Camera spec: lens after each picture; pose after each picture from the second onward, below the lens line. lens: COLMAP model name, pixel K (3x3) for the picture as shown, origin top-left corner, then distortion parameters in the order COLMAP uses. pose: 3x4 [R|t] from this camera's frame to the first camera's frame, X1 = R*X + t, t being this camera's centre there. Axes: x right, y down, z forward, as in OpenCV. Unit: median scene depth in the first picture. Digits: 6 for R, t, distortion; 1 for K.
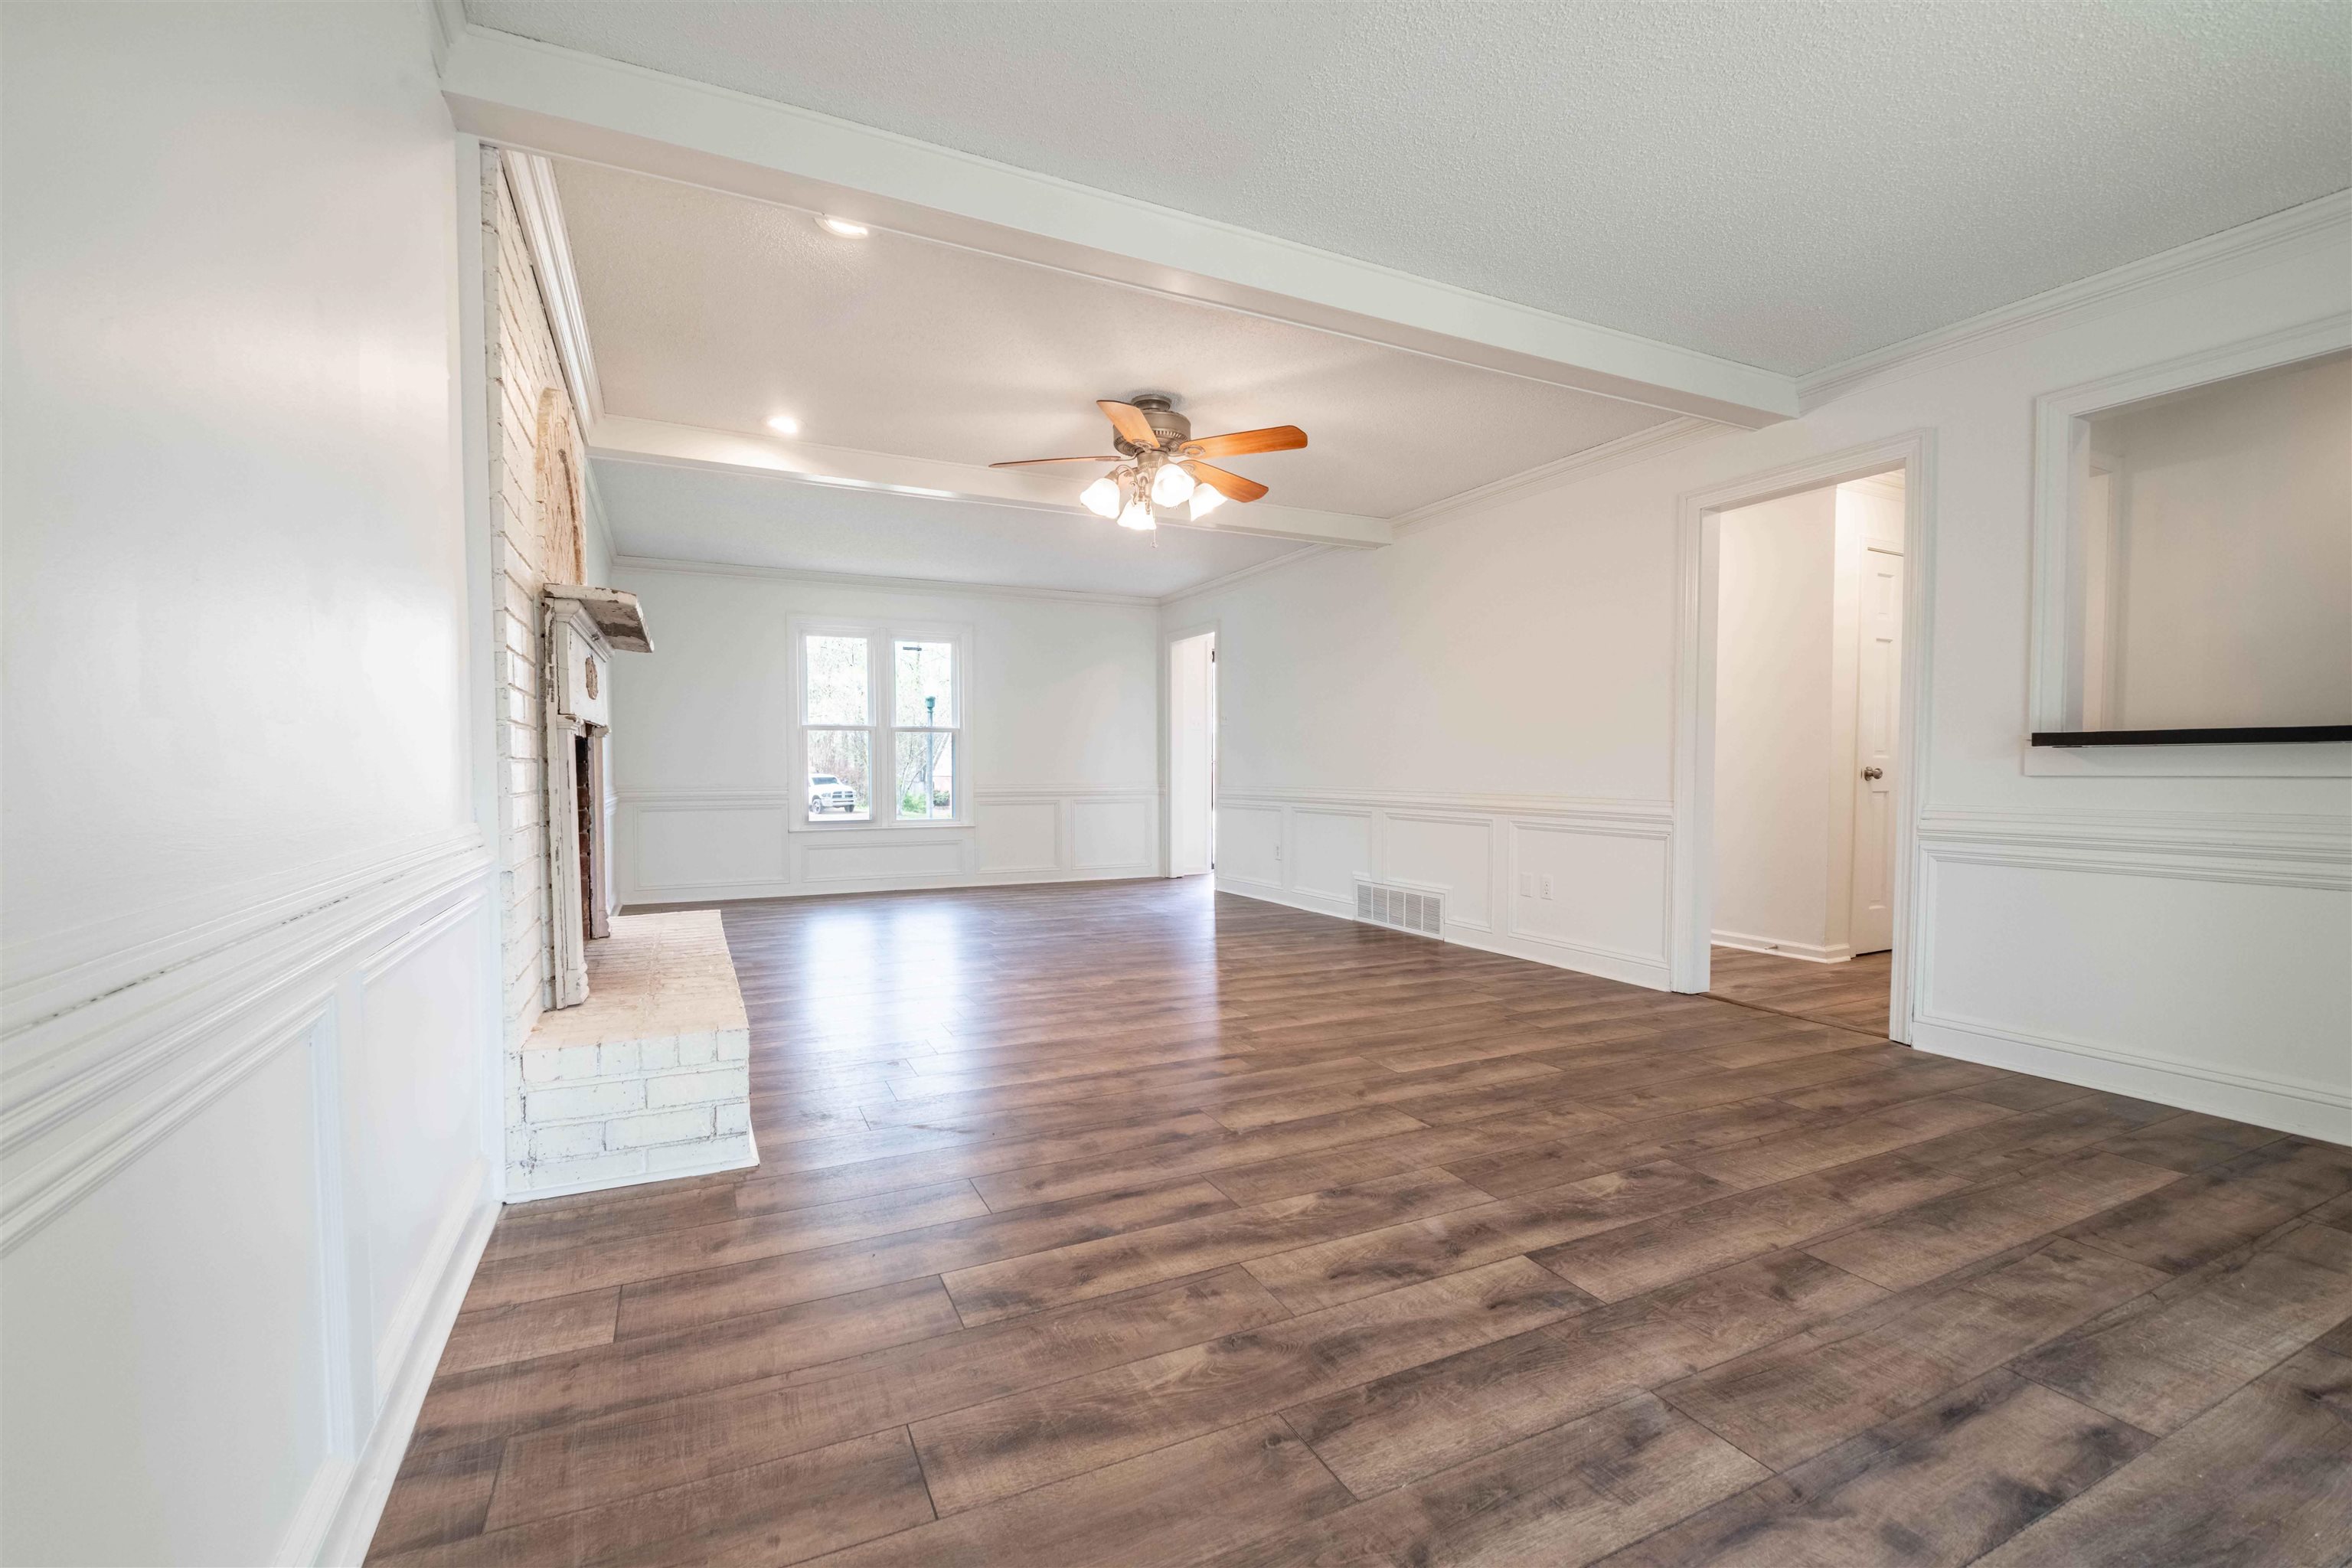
lens RADIAL K [[998.2, 0, 1168.3], [0, 998.2, 804.1], [0, 0, 1]] dist [0.002777, -0.015384]
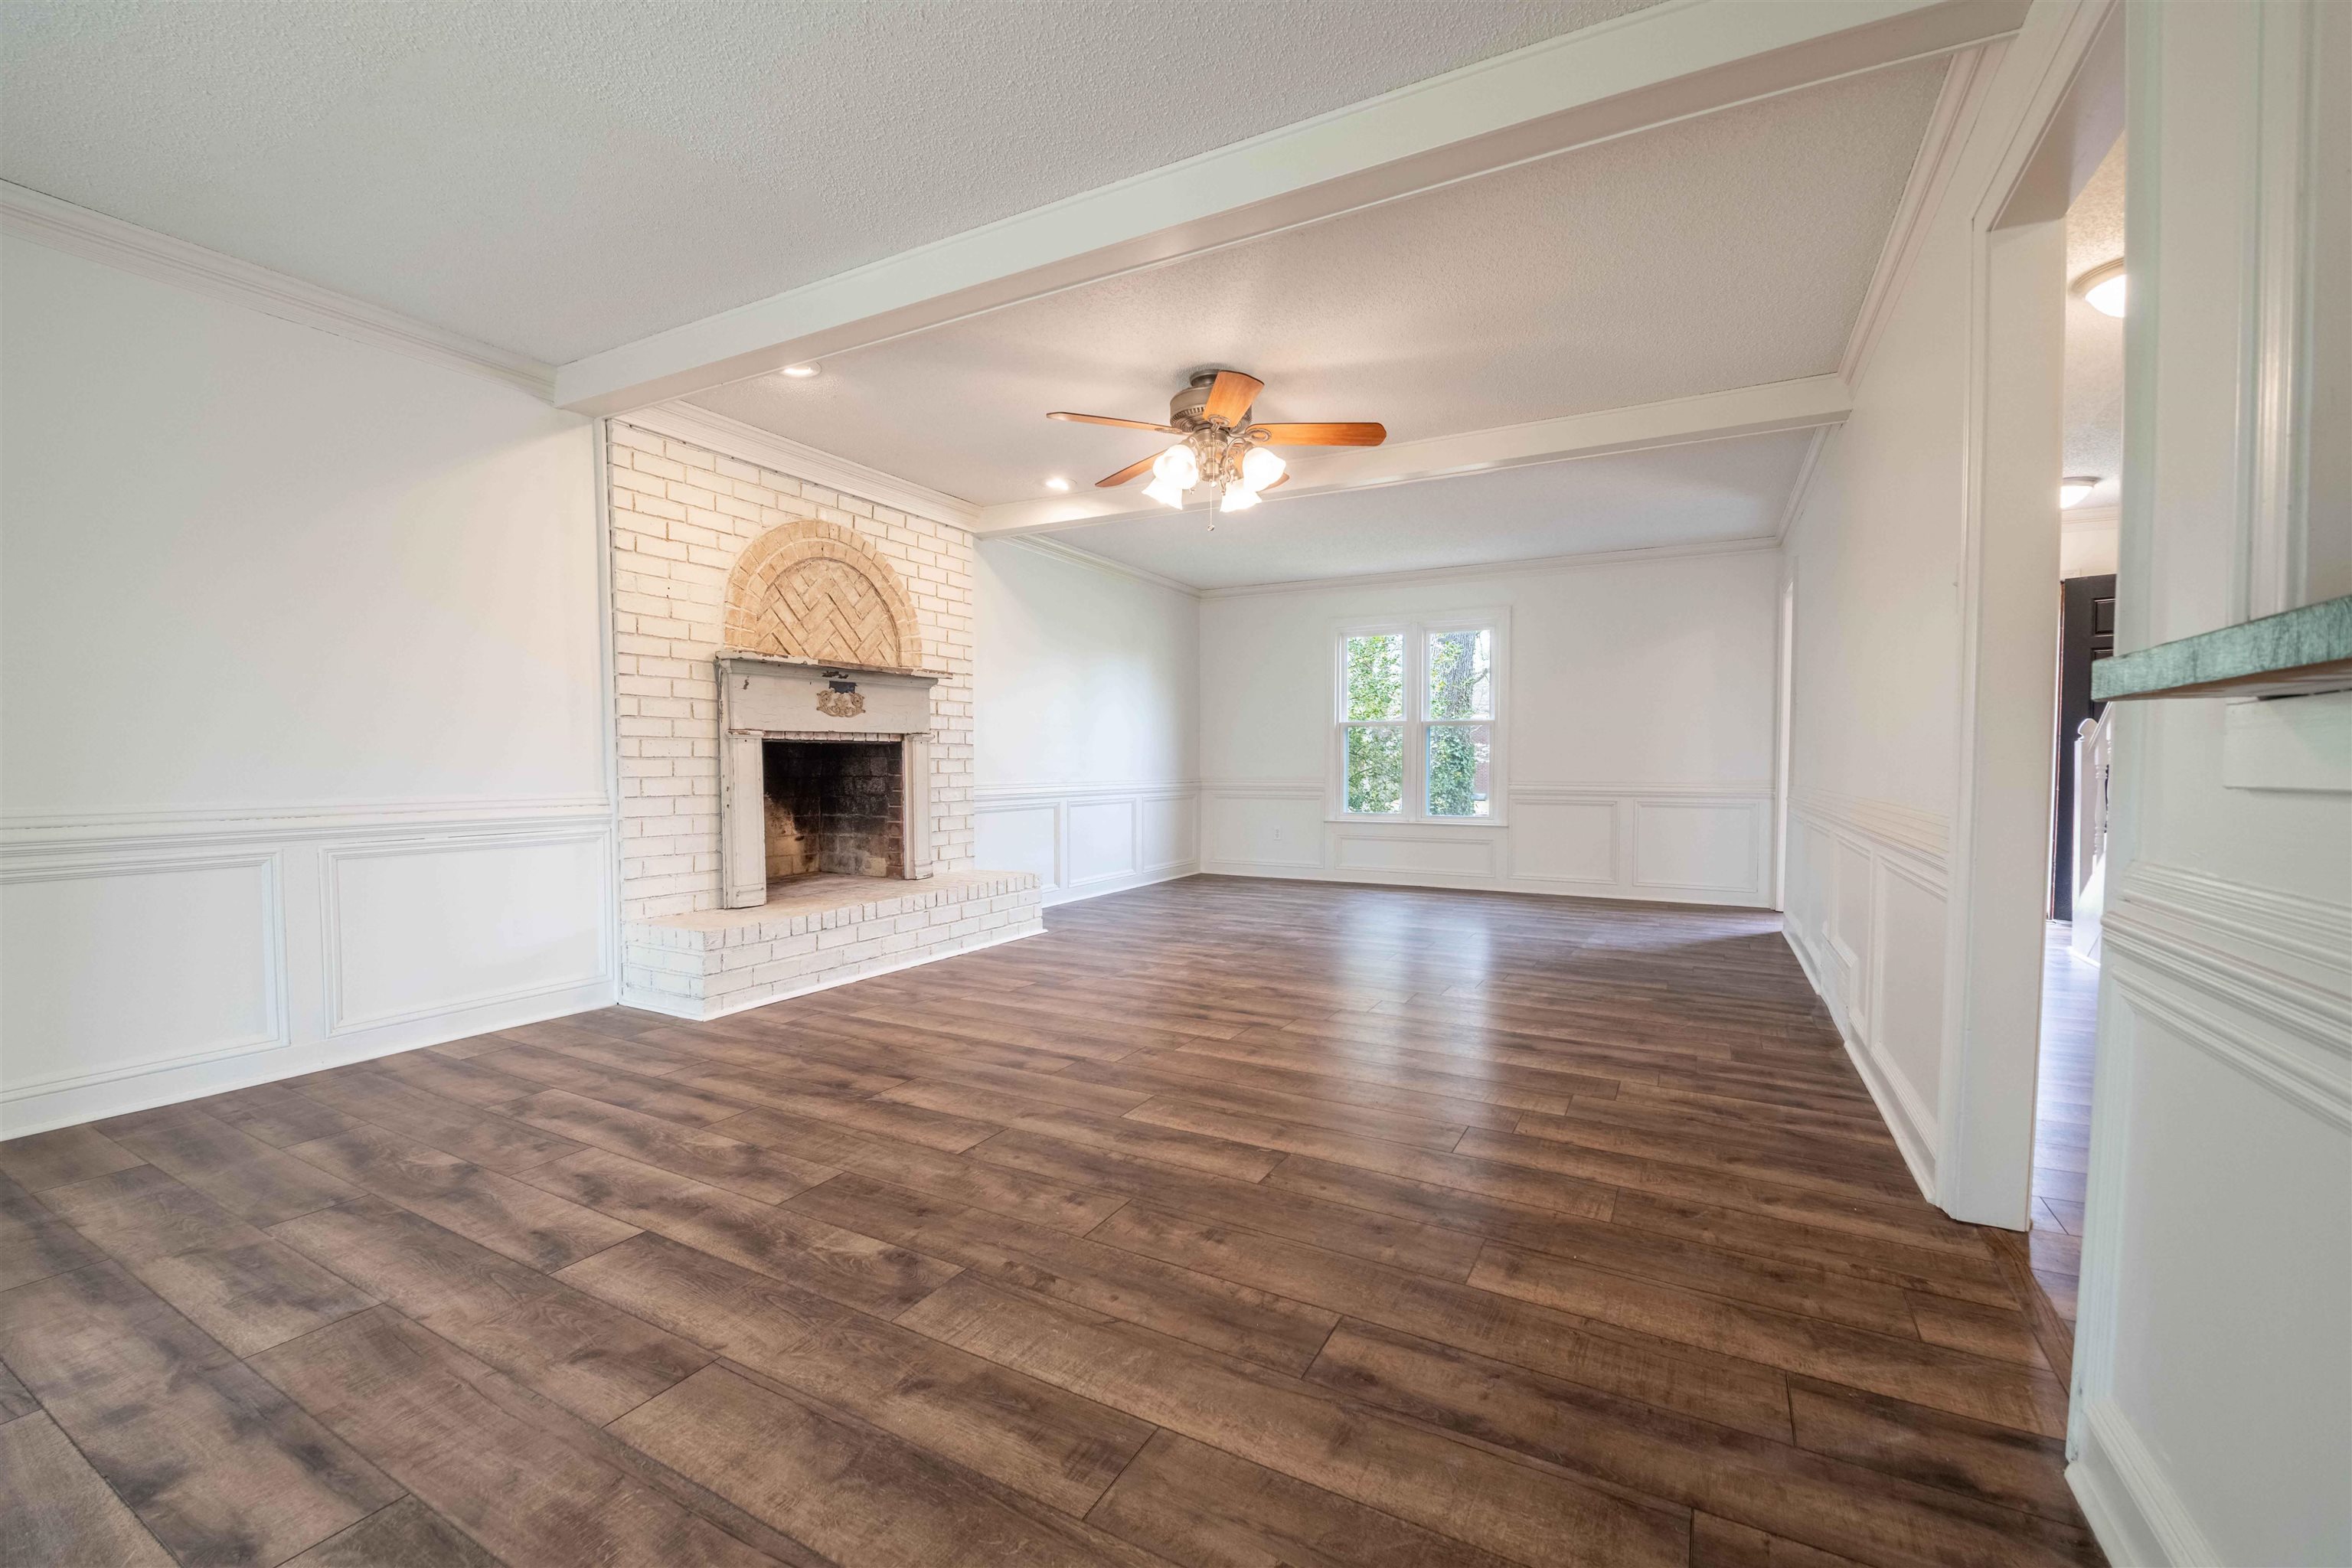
lens RADIAL K [[990.9, 0, 1140.0], [0, 990.9, 801.0], [0, 0, 1]] dist [0.006076, -0.013459]
pose [[0.572182, 0.033306, -0.819450, 1.234150], [-0.030343, 0.999351, 0.019431, -0.028808], [0.819565, 0.013746, 0.572821, 0.681865]]
